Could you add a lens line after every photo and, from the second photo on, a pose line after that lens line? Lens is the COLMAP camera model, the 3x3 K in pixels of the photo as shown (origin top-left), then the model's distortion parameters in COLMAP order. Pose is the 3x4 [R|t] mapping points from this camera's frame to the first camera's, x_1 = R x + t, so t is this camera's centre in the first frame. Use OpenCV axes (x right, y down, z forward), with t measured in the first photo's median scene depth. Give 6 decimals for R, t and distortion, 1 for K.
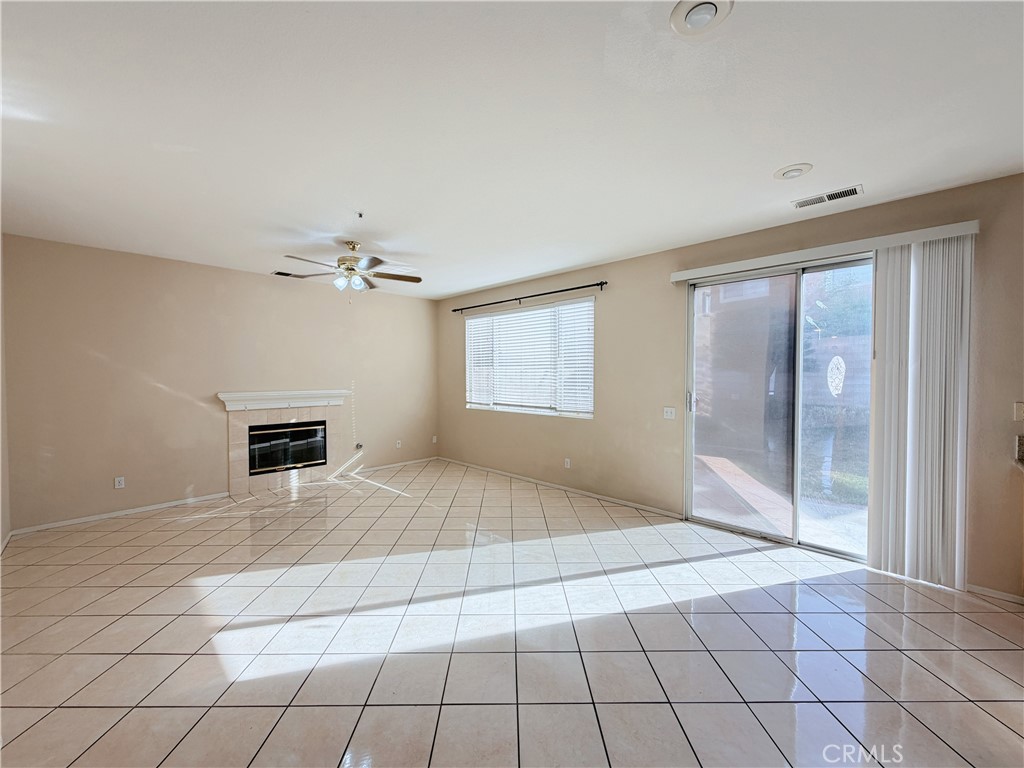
lens RADIAL K [[410.1, 0, 512.0], [0, 410.1, 384.0], [0, 0, 1]] dist [-0.000449, 0.000198]
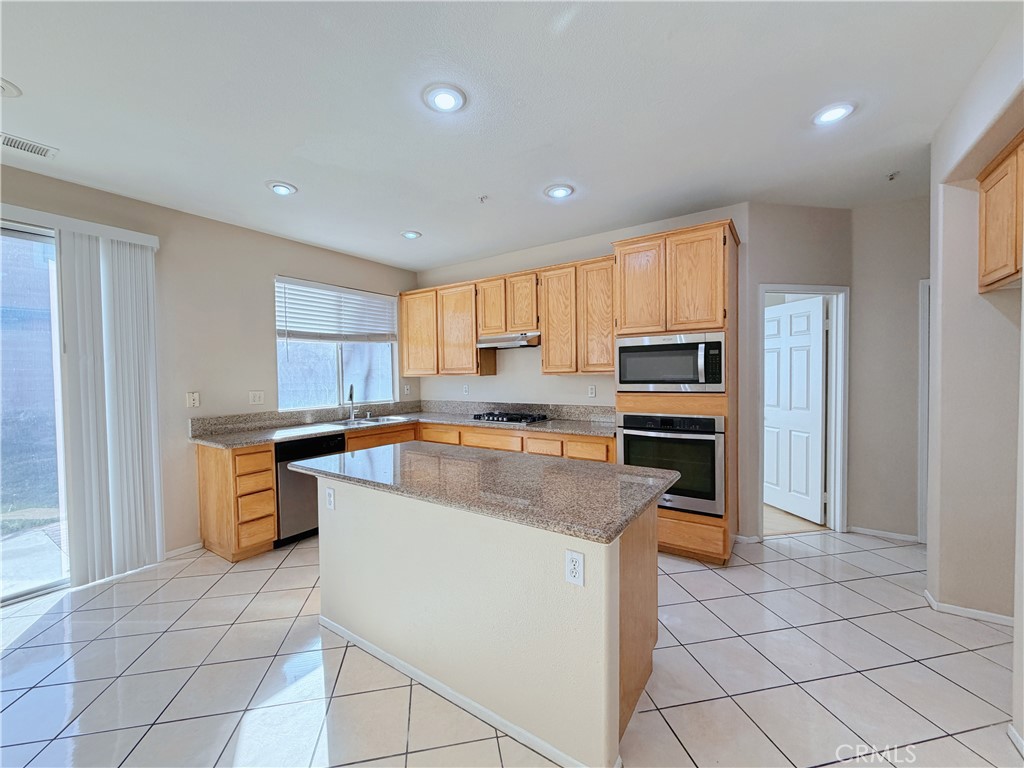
lens RADIAL K [[410.1, 0, 512.0], [0, 410.1, 384.0], [0, 0, 1]] dist [-0.000449, 0.000198]
pose [[-0.186542, -0.026651, 0.982085, -0.175472], [0.034895, 0.998822, 0.033733, 0.009108], [-0.981827, 0.040563, -0.185392, 0.225766]]
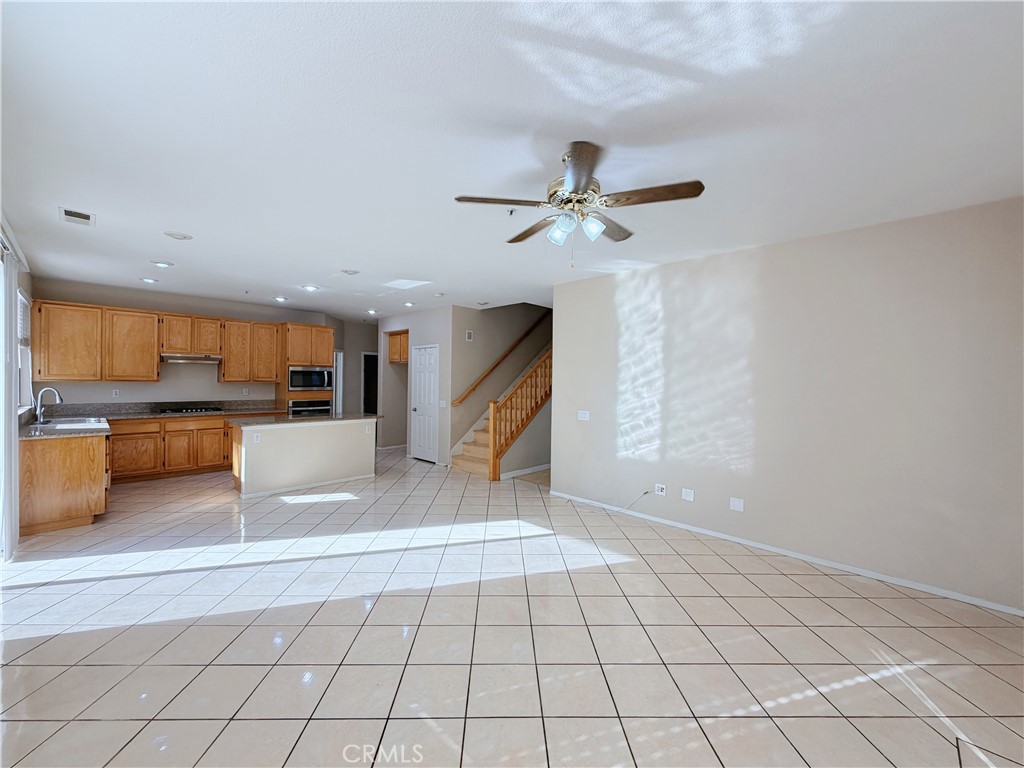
lens RADIAL K [[410.1, 0, 512.0], [0, 410.1, 384.0], [0, 0, 1]] dist [-0.000449, 0.000198]
pose [[-0.999175, -0.010871, -0.039119, -0.339880], [-0.011634, 0.999746, 0.019327, -0.025505], [0.038898, 0.019766, -0.999048, 2.167126]]
